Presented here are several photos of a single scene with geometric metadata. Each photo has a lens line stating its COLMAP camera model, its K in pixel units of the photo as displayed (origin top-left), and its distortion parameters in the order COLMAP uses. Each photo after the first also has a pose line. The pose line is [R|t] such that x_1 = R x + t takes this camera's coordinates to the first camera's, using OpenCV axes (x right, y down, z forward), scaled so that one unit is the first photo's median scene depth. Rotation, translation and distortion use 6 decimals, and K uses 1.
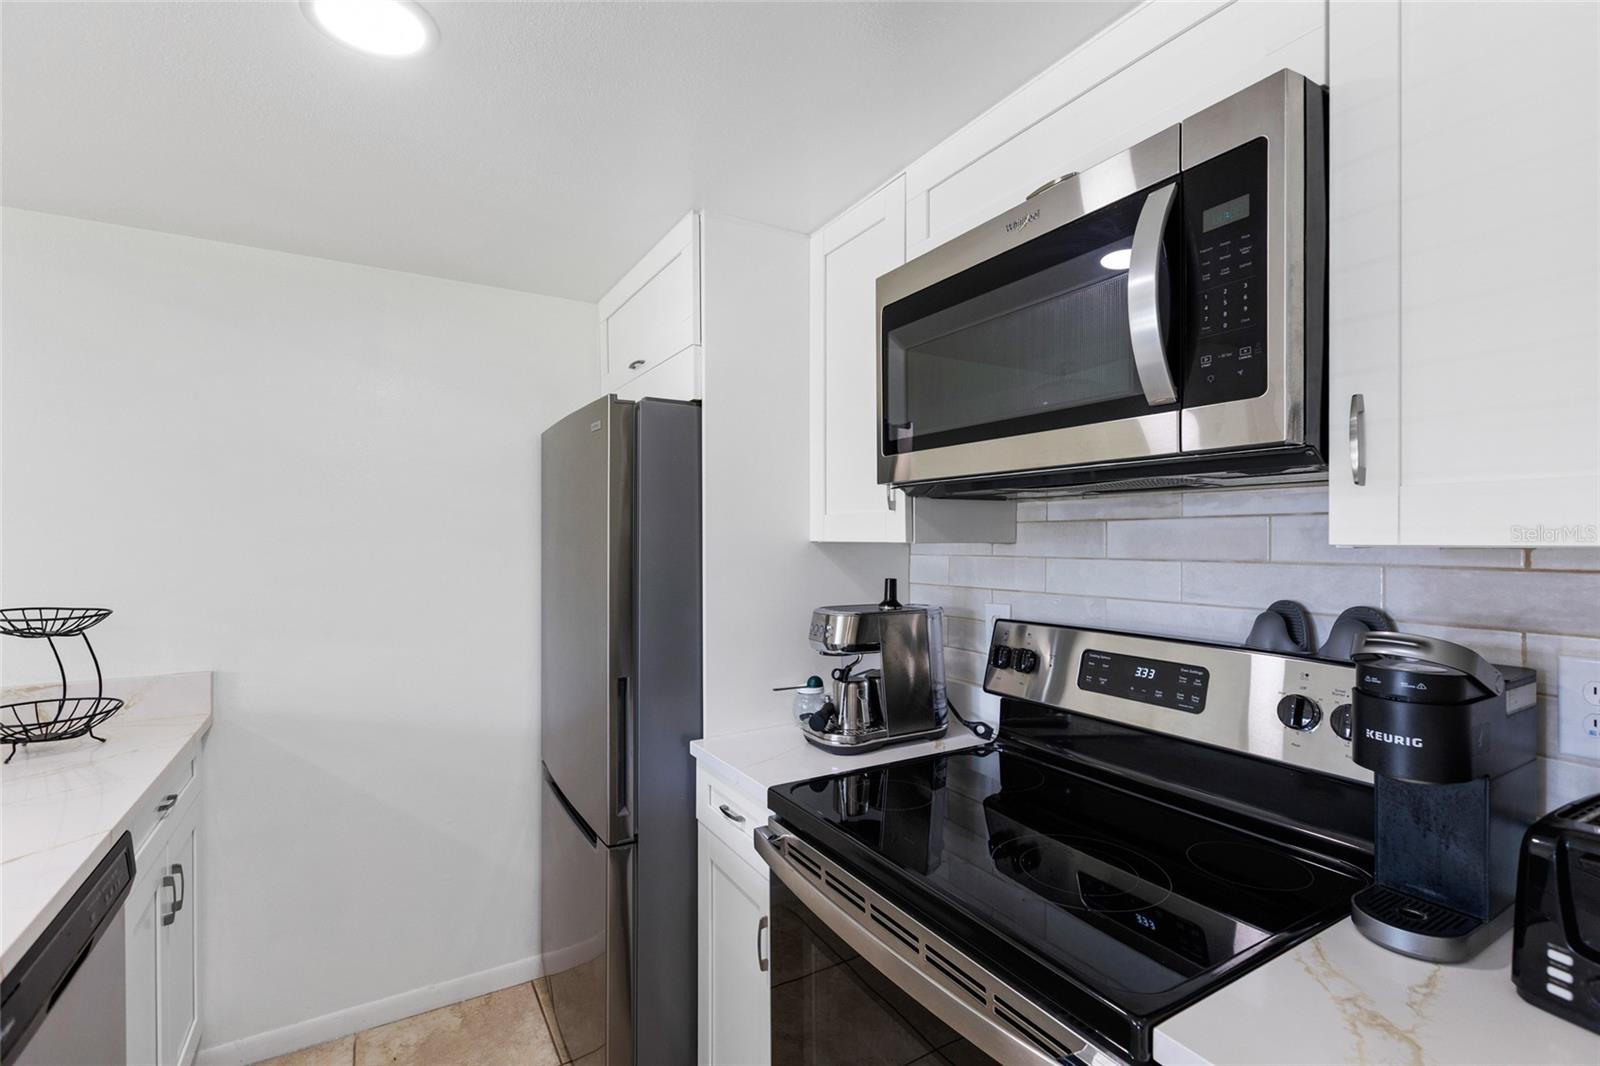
lens RADIAL K [[721.6, 0, 805.5], [0, 721.6, 542.7], [0, 0, 1]] dist [0.002316, 0.000003]
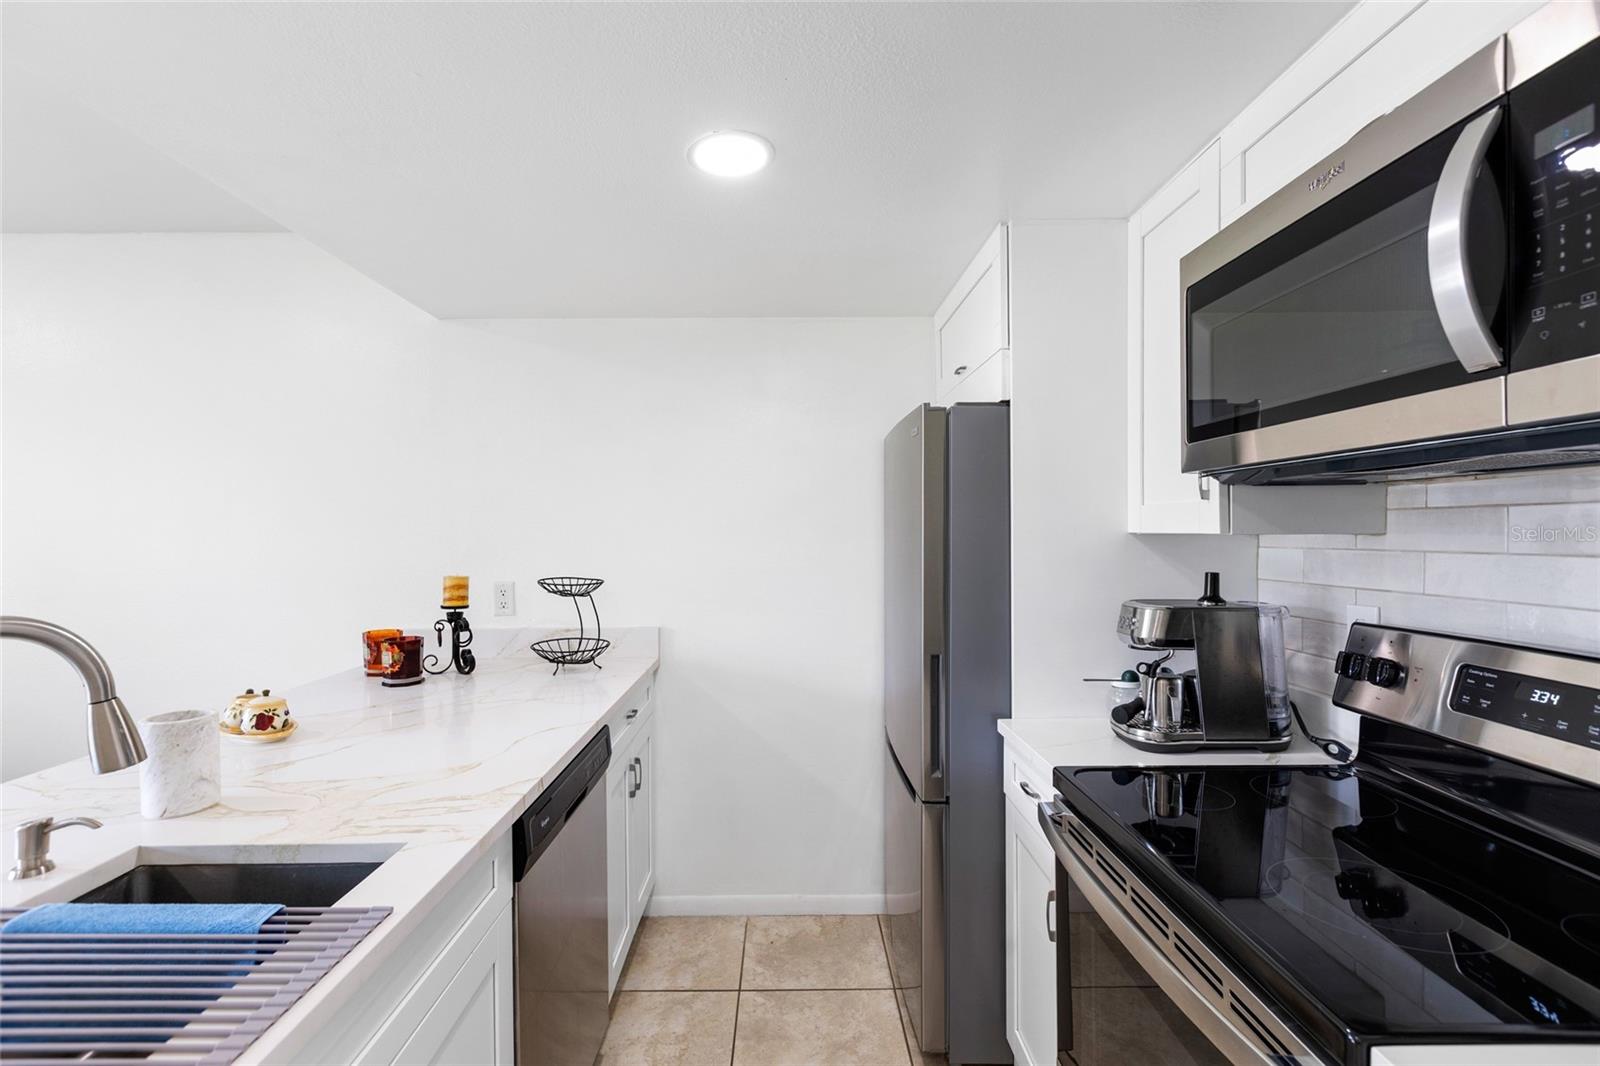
lens RADIAL K [[721.6, 0, 796.8], [0, 721.6, 540.2], [0, 0, 1]] dist [0.002316, 0.000003]
pose [[0.863956, 0.002678, -0.503559, 0.128785], [0.001026, 0.999974, 0.007078, 0.000549], [0.503566, -0.006632, 0.863932, -0.080624]]
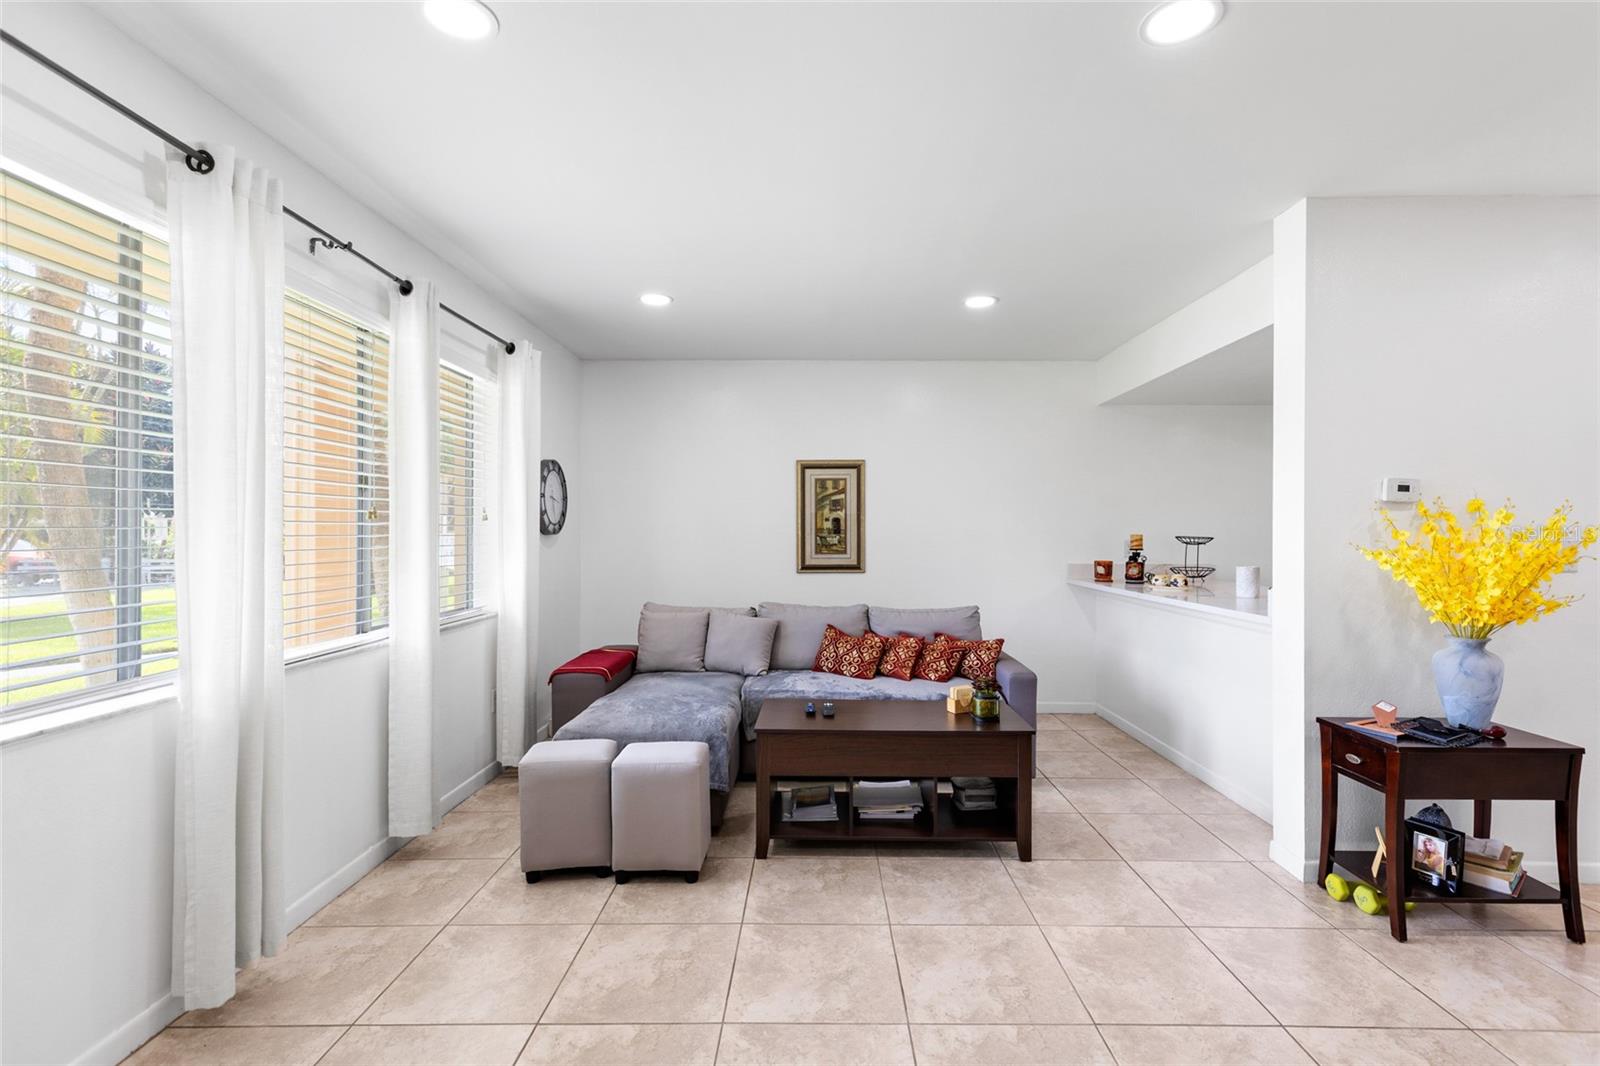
lens RADIAL K [[721.6, 0, 816.4], [0, 721.6, 529.9], [0, 0, 1]] dist [0.002316, 0.000003]
pose [[0.857645, -0.000192, -0.514242, -0.809258], [-0.009065, 0.999839, -0.015492, 0.122863], [0.514162, 0.017948, 0.857505, -2.422236]]
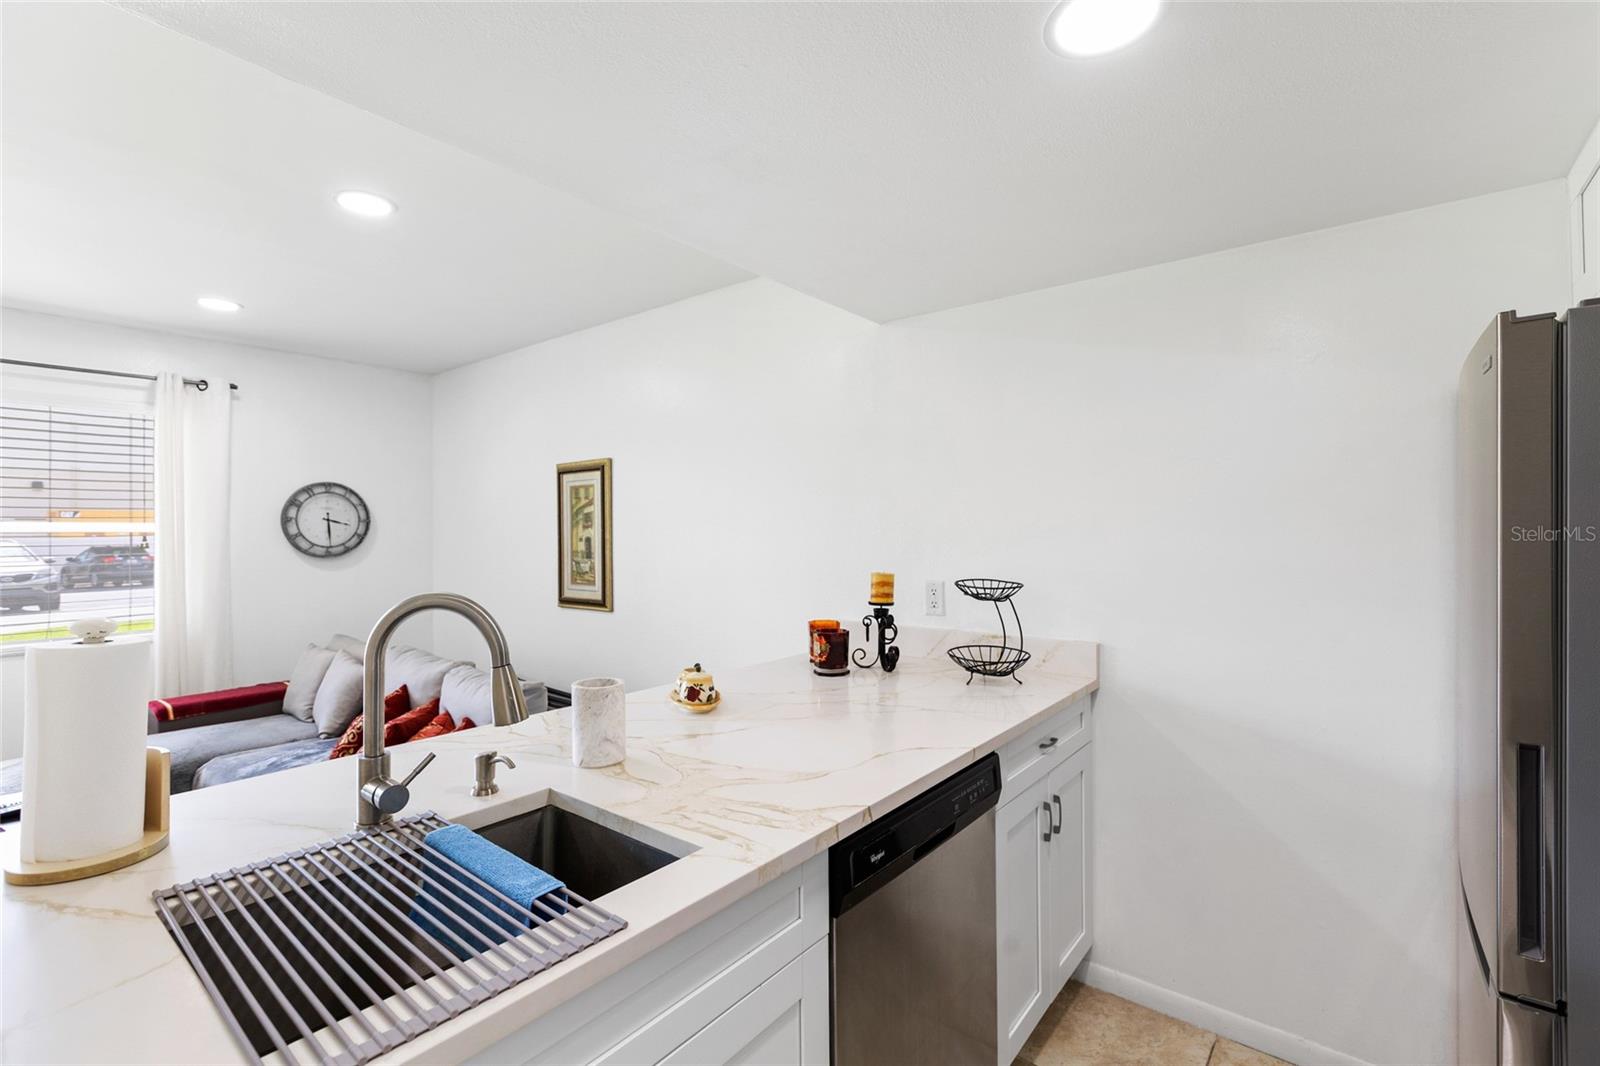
lens RADIAL K [[721.6, 0, 806.9], [0, 721.6, 529.4], [0, 0, 1]] dist [0.002316, 0.000003]
pose [[0.357374, -0.001790, -0.933960, 0.124100], [-0.005322, 0.999978, -0.003953, -0.000252], [0.933946, 0.006383, 0.357357, 0.163420]]
